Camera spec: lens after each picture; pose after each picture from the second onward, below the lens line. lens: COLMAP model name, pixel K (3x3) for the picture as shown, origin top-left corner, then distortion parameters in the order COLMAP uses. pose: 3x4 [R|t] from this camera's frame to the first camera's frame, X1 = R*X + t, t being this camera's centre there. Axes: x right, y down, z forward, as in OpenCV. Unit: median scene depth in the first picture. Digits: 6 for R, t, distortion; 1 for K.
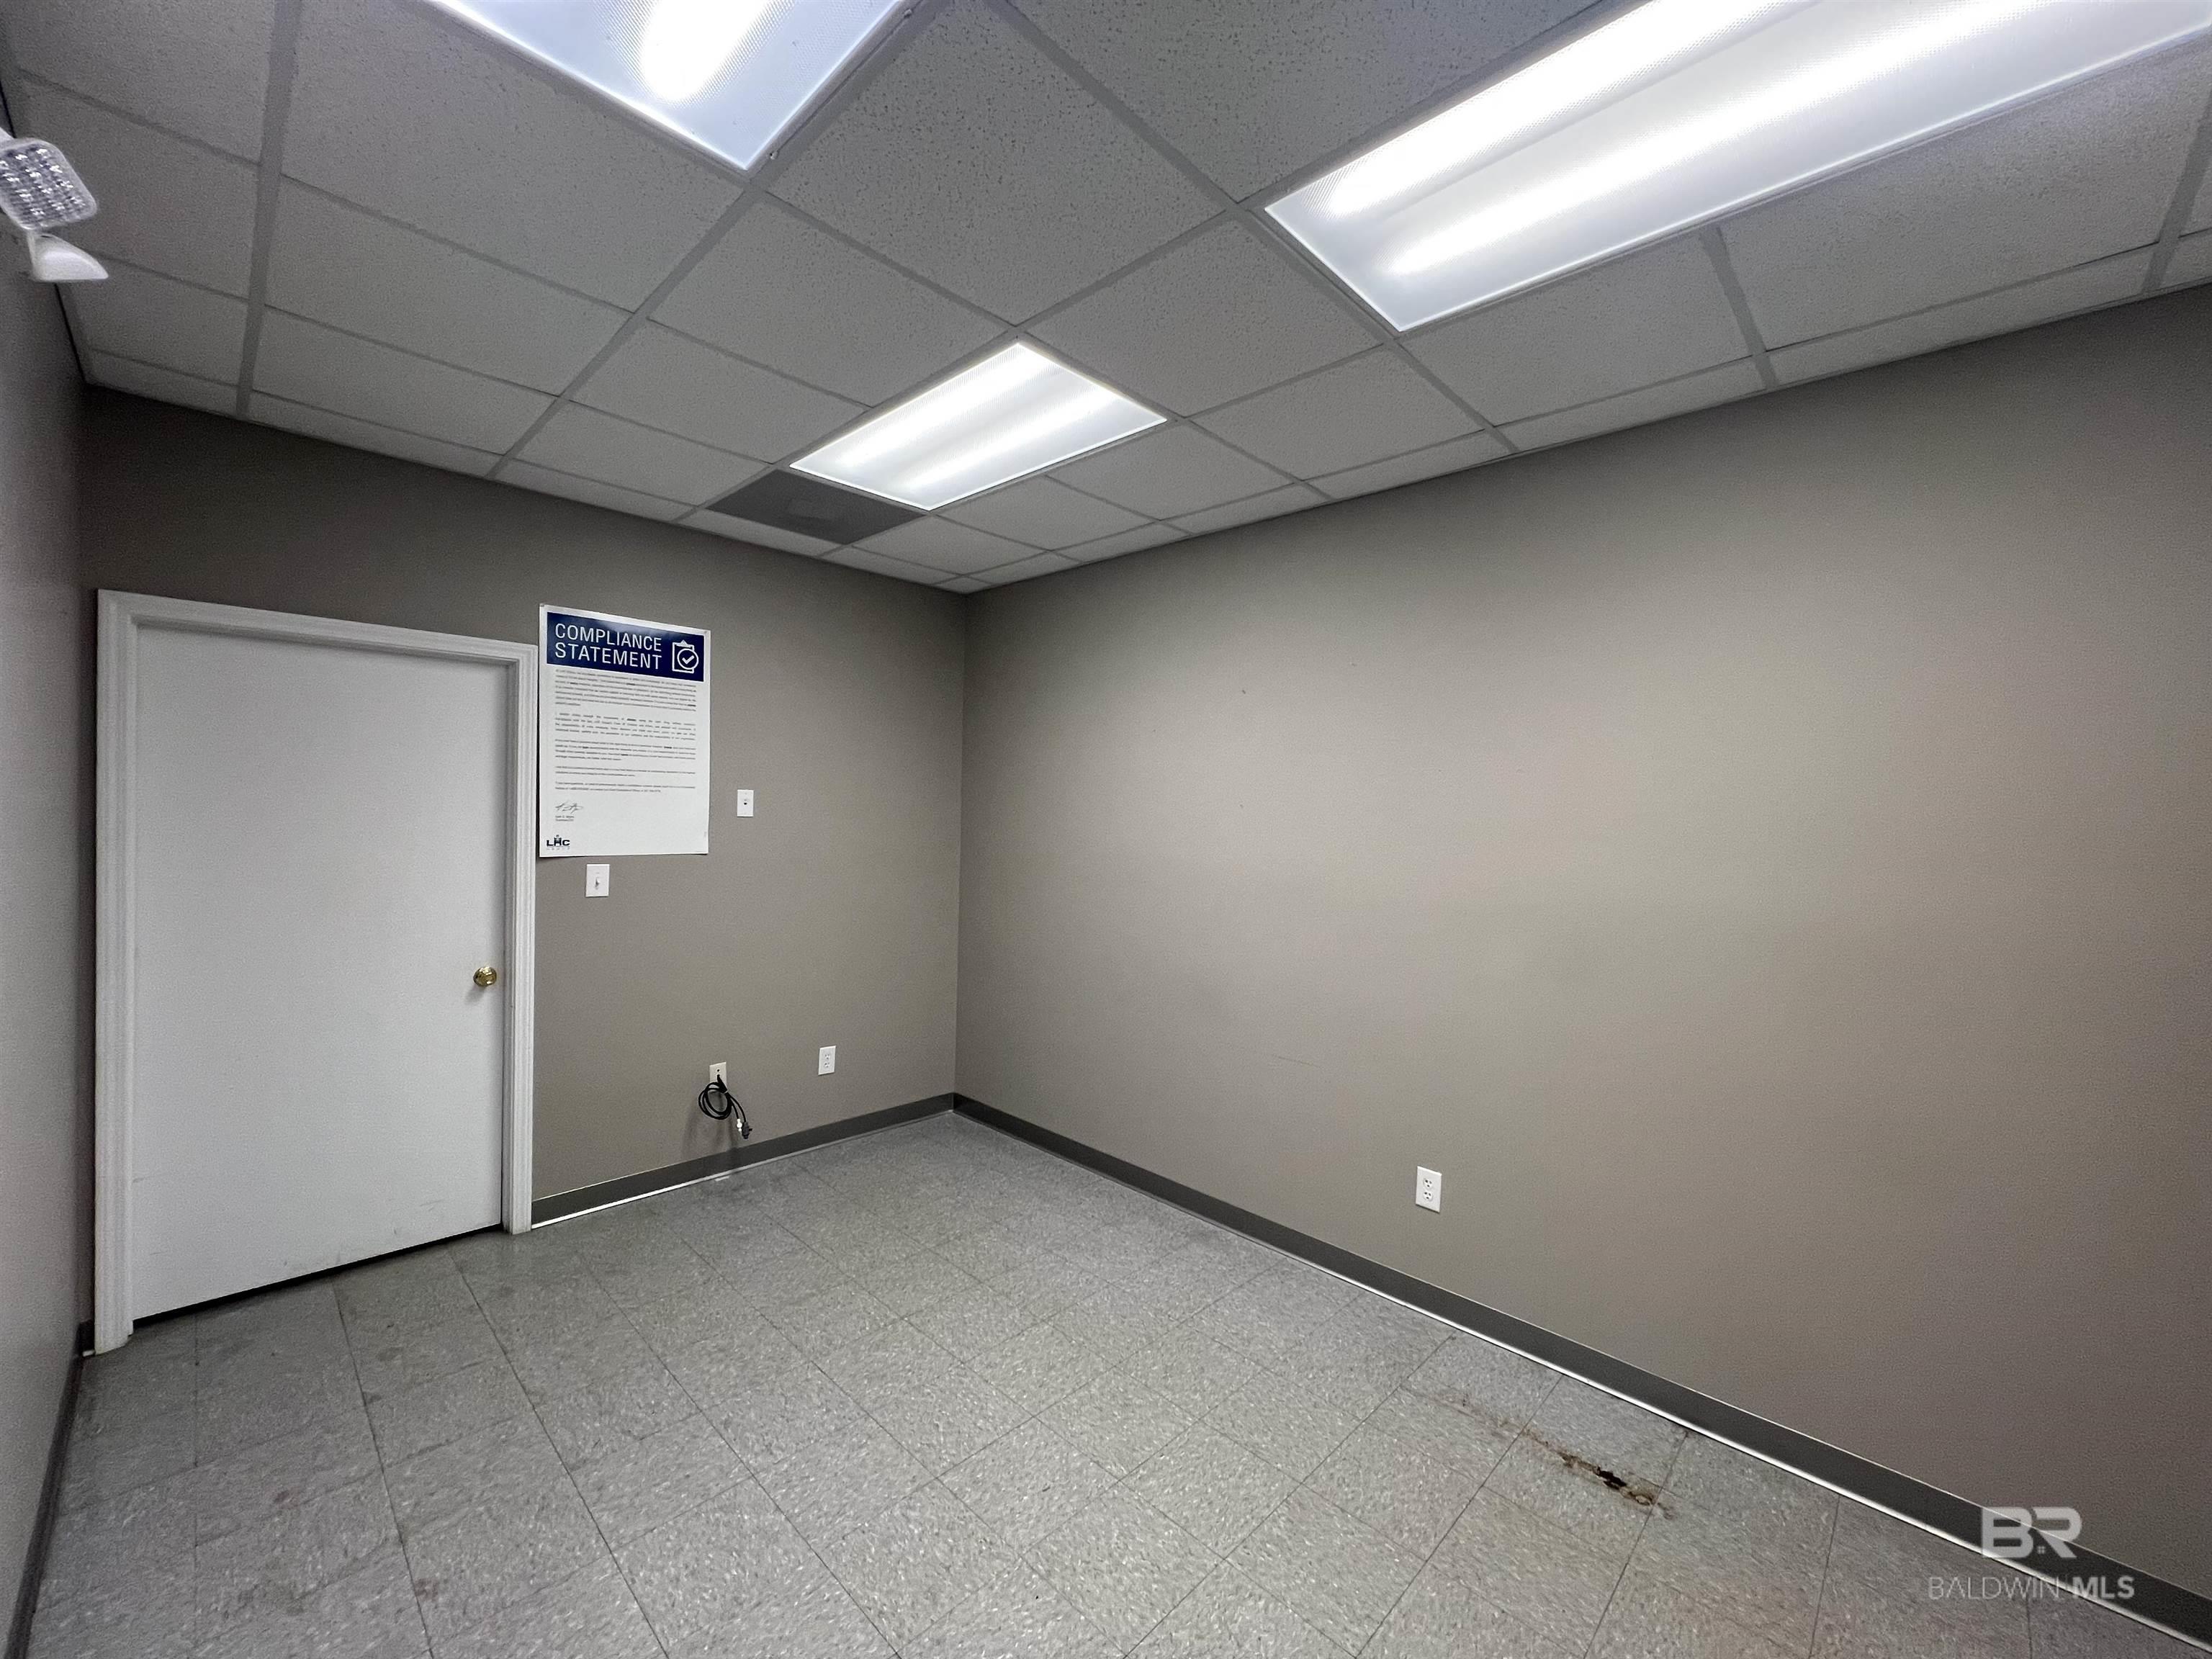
lens RADIAL K [[891.2, 0, 1101.0], [0, 891.2, 827.0], [0, 0, 1]] dist [0.005409, 0.000711]
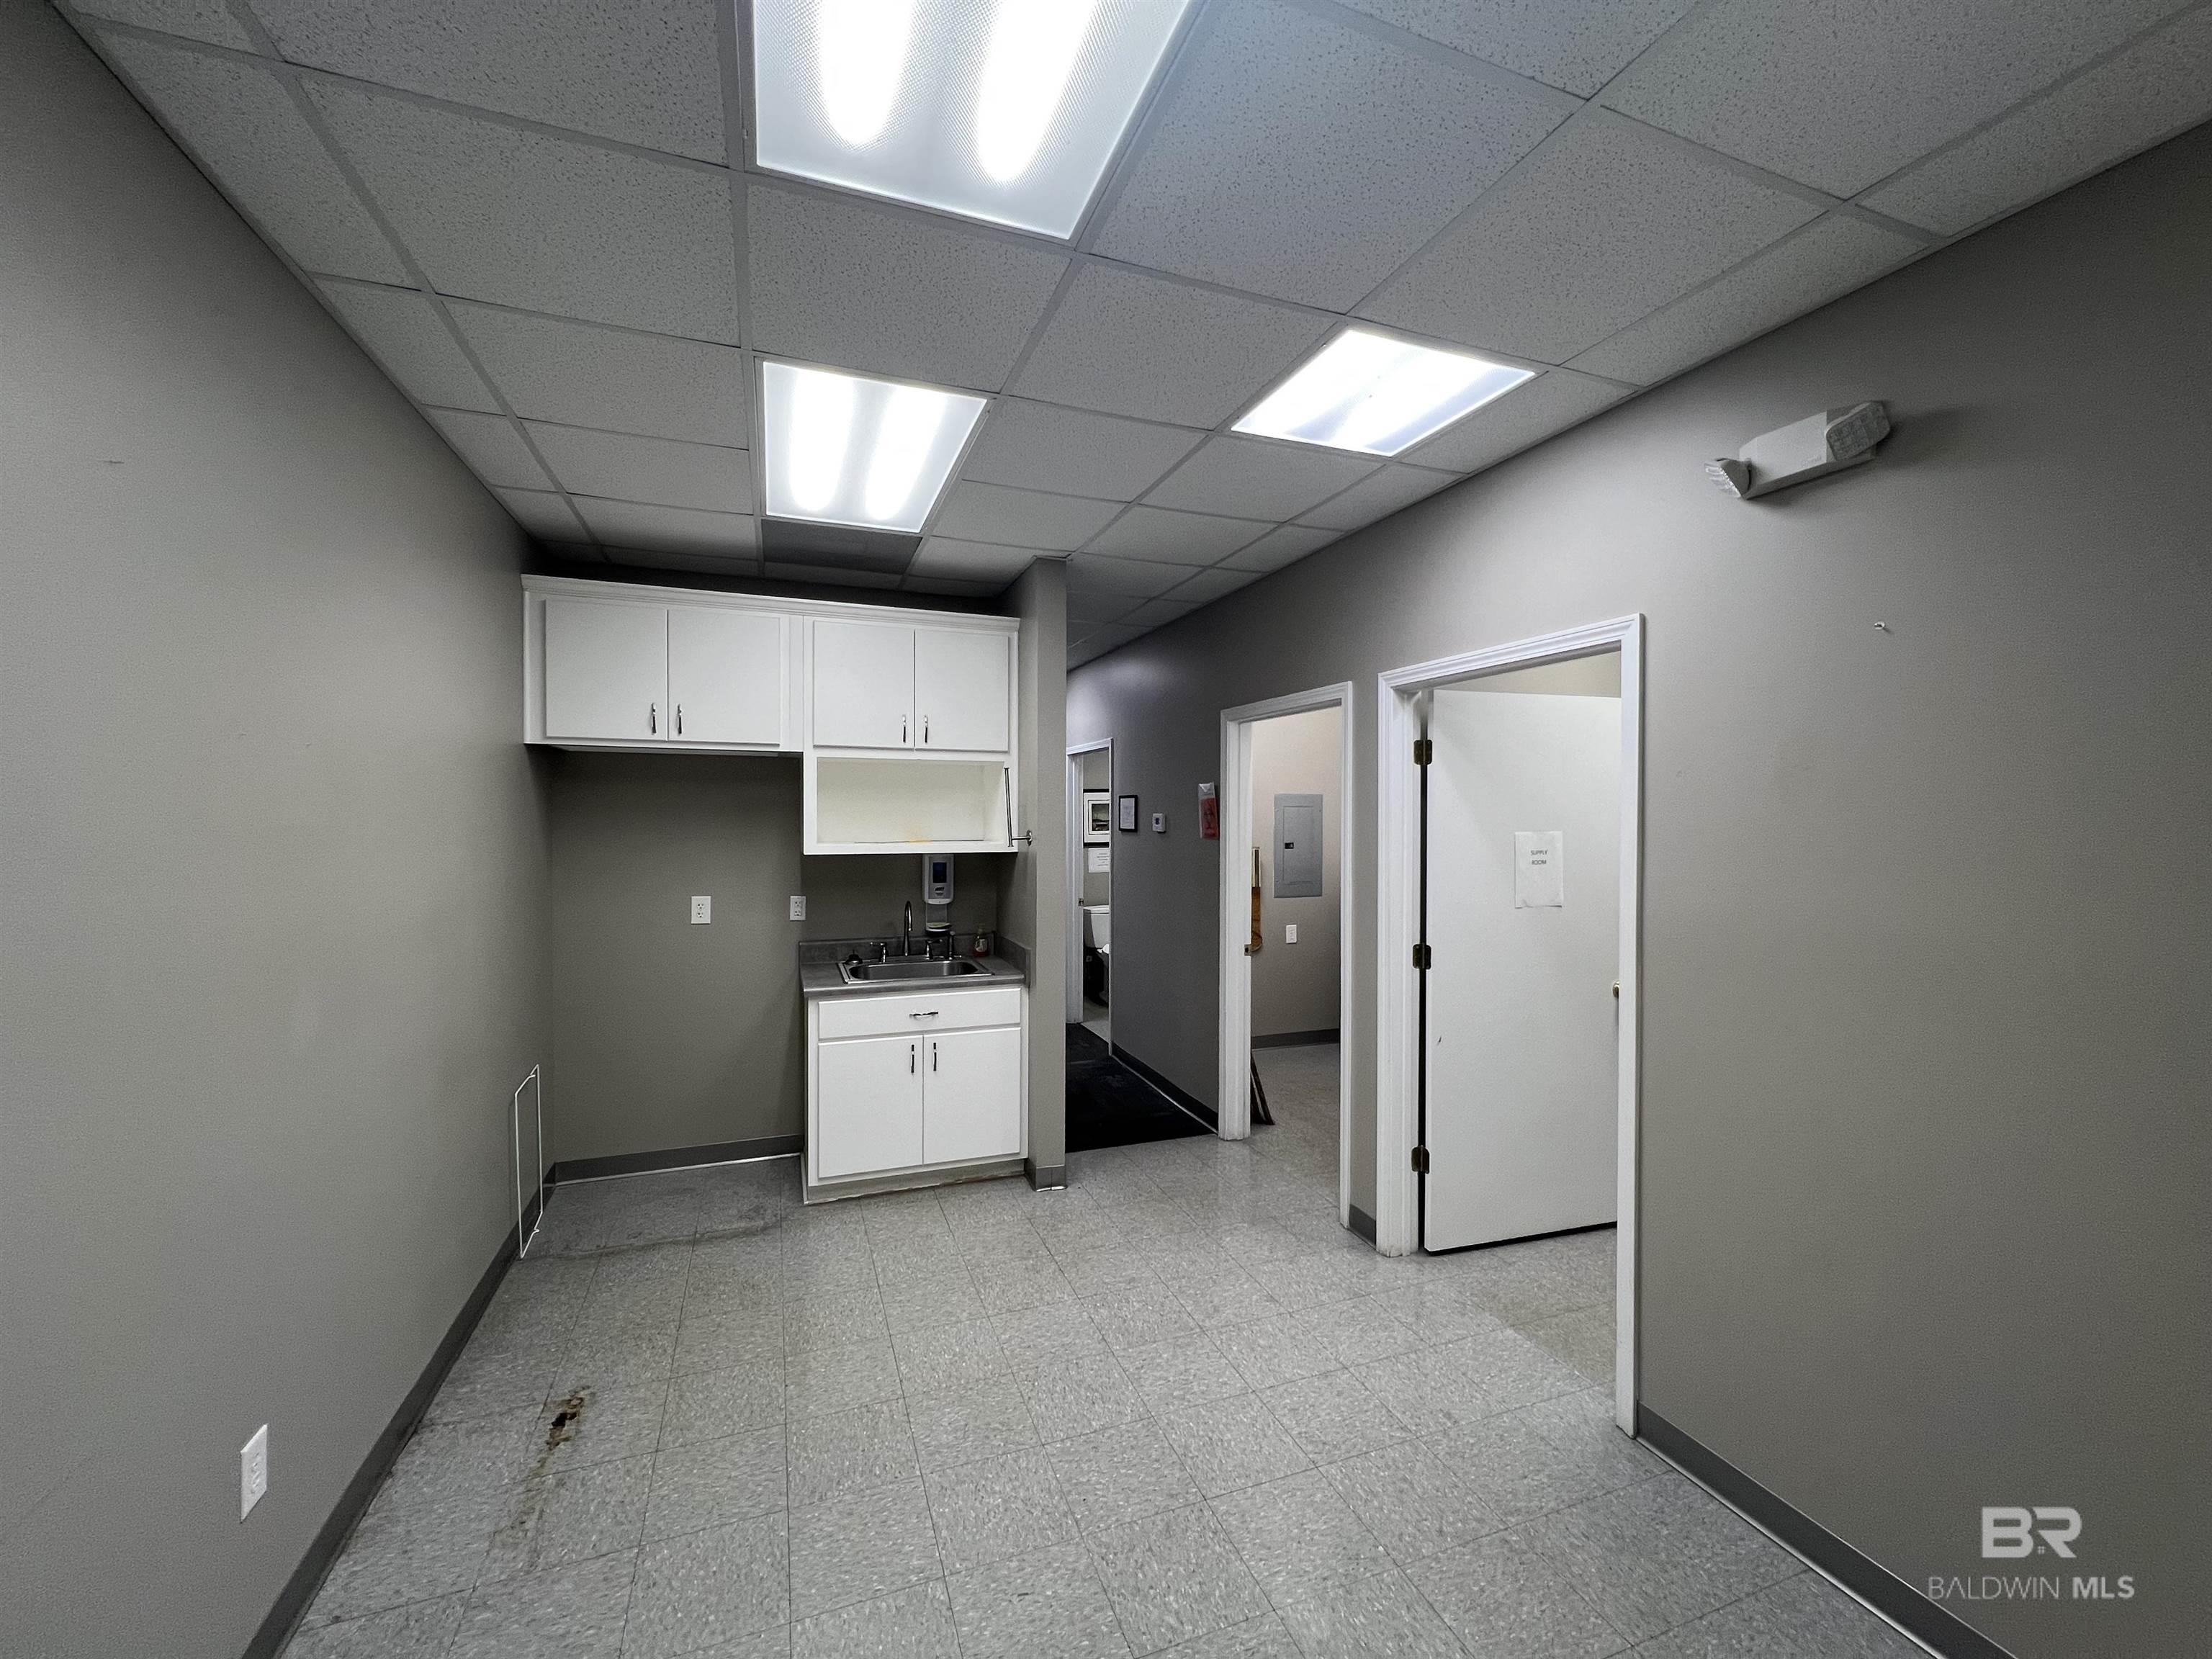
lens RADIAL K [[880.5, 0, 1097.2], [0, 880.5, 817.5], [0, 0, 1]] dist [-0.000680, -0.000420]
pose [[-0.901228, -0.028571, 0.432402, -0.516142], [-0.016280, 0.999352, 0.032100, -0.058218], [-0.433039, 0.021890, -0.901110, 1.862768]]
